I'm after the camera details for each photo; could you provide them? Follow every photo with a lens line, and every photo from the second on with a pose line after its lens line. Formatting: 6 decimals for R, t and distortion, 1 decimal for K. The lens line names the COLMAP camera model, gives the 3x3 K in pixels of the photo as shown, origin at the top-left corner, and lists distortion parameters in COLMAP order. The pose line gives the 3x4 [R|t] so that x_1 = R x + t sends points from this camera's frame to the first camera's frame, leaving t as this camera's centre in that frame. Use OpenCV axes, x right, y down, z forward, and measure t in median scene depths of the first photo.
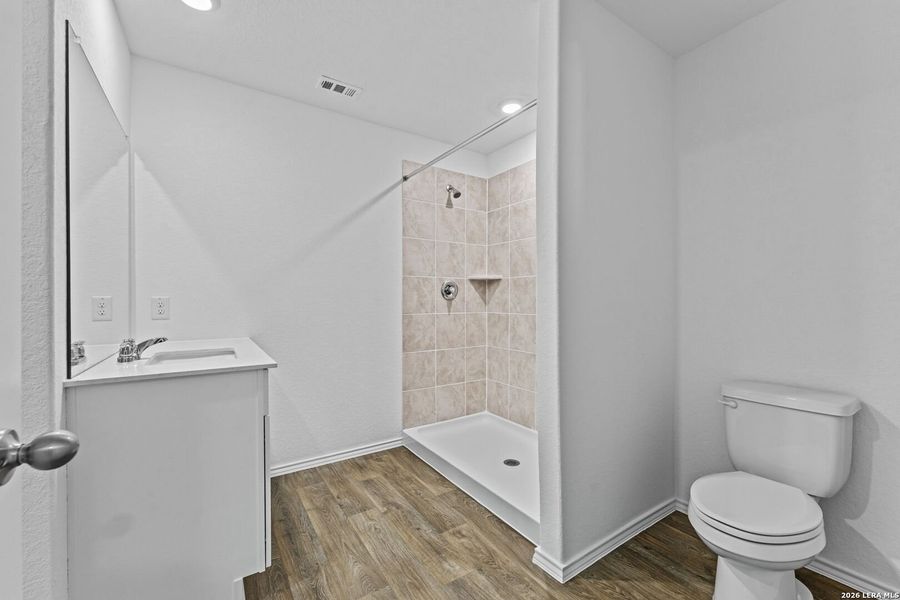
lens RADIAL K [[365.3, 0, 453.0], [0, 365.3, 305.6], [0, 0, 1]] dist [-0.001964, -0.000396]
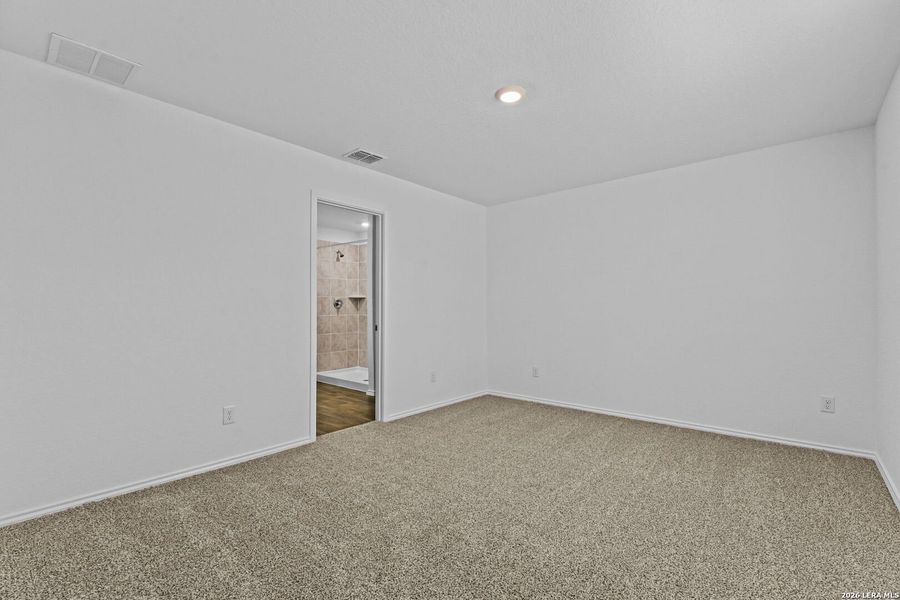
lens RADIAL K [[365.3, 0, 453.0], [0, 365.3, 305.6], [0, 0, 1]] dist [-0.001964, -0.000396]
pose [[0.956051, -0.001104, 0.293200, 0.005599], [0.007414, 0.999764, -0.020412, 0.013699], [-0.293108, 0.021689, 0.955833, -1.048383]]
